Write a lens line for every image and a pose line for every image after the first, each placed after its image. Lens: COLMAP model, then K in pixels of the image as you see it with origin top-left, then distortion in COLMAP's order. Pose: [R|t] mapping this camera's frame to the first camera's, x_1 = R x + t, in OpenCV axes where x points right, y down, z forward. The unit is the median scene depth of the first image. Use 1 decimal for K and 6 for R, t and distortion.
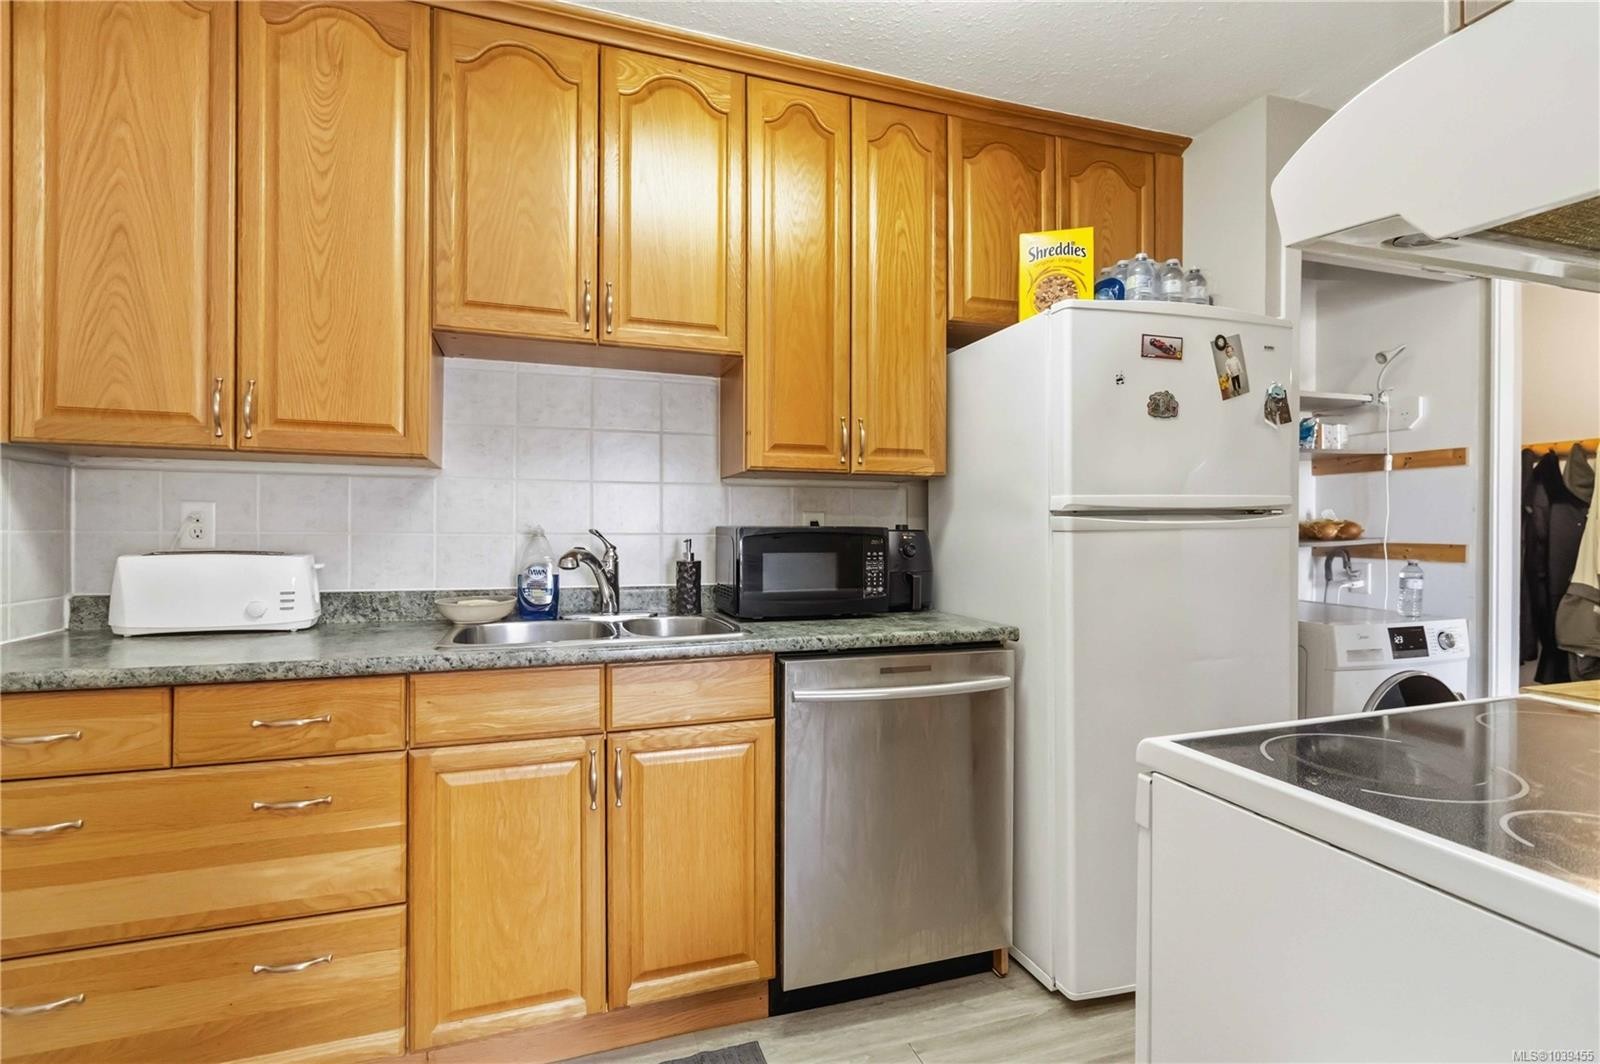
lens RADIAL K [[756.0, 0, 800.0], [0, 756.0, 532.0], [0, 0, 1]] dist [0.001593, 0.000395]
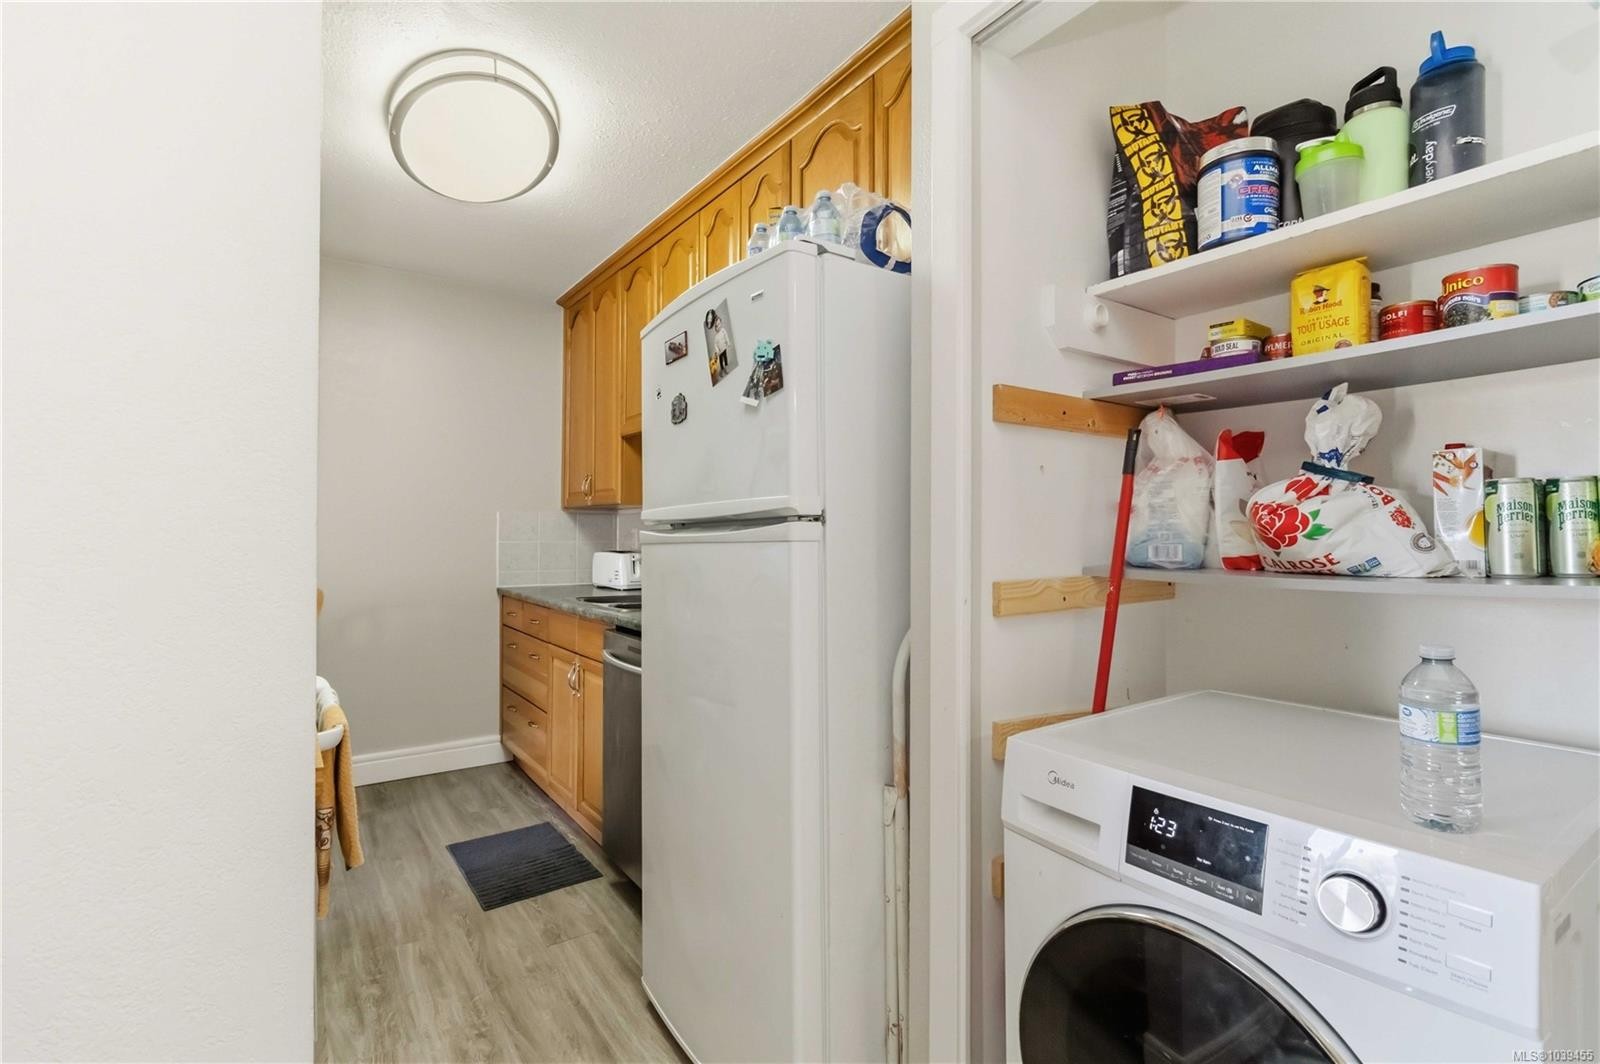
lens RADIAL K [[756.0, 0, 800.0], [0, 756.0, 532.0], [0, 0, 1]] dist [0.001593, 0.000395]
pose [[0.267605, -0.008720, -0.963489, 1.369348], [-0.004216, 0.999939, -0.010221, -0.008001], [0.963519, 0.006797, 0.267552, 0.866623]]
